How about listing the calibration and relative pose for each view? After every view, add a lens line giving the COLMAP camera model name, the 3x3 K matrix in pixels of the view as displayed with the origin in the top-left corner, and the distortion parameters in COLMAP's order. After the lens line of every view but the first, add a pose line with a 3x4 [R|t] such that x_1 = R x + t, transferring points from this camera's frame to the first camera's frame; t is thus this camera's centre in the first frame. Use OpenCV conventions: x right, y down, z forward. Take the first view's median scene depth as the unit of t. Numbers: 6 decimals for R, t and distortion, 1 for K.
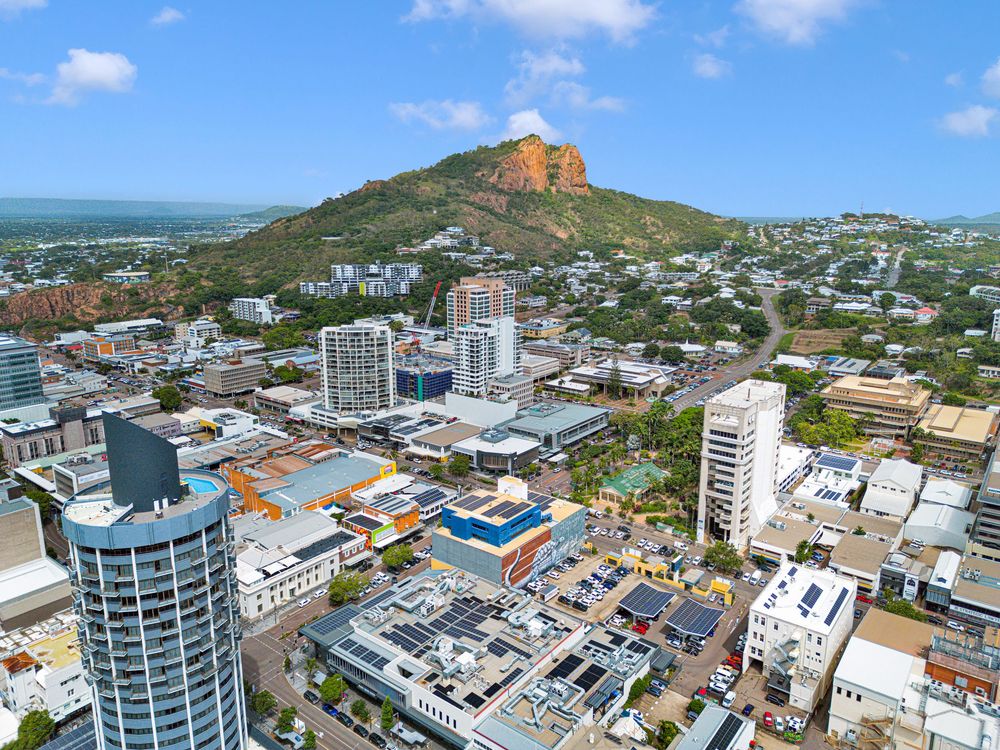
lens RADIAL K [[701.3, 0, 500.0], [0, 701.3, 375.0], [0, 0, 1]] dist [0.072676, -0.077550]
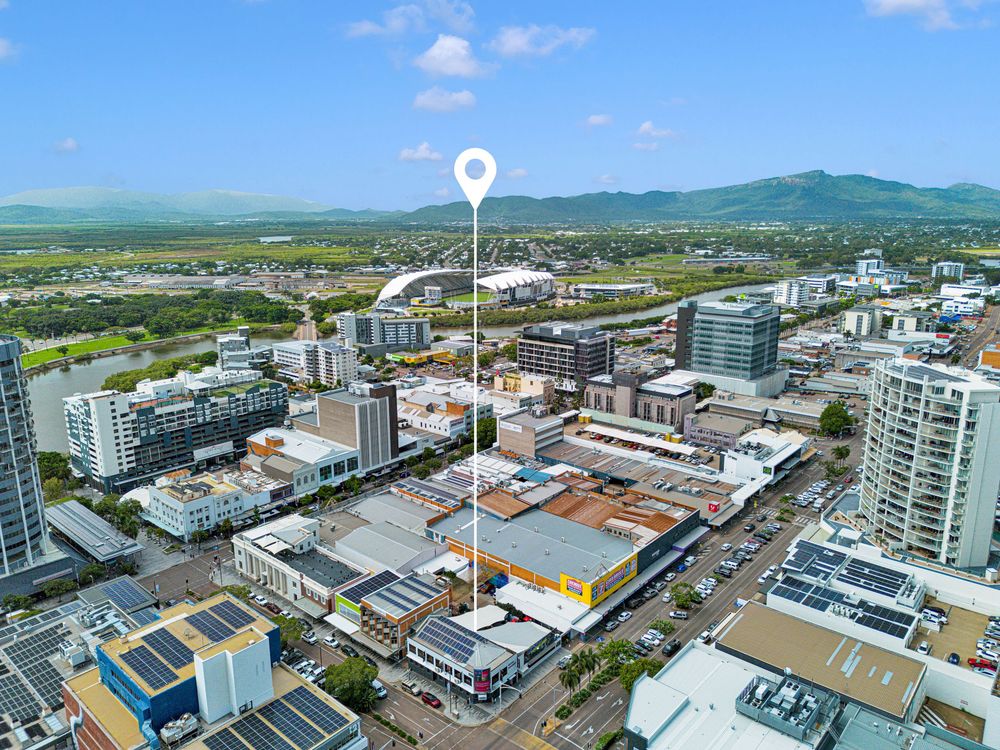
lens RADIAL K [[701.3, 0, 500.0], [0, 701.3, 375.0], [0, 0, 1]] dist [0.072676, -0.077550]
pose [[-0.054025, 0.221210, -0.973729, 0.315195], [-0.223339, 0.947771, 0.227705, -0.123638], [0.973242, 0.229774, -0.001798, 0.817919]]
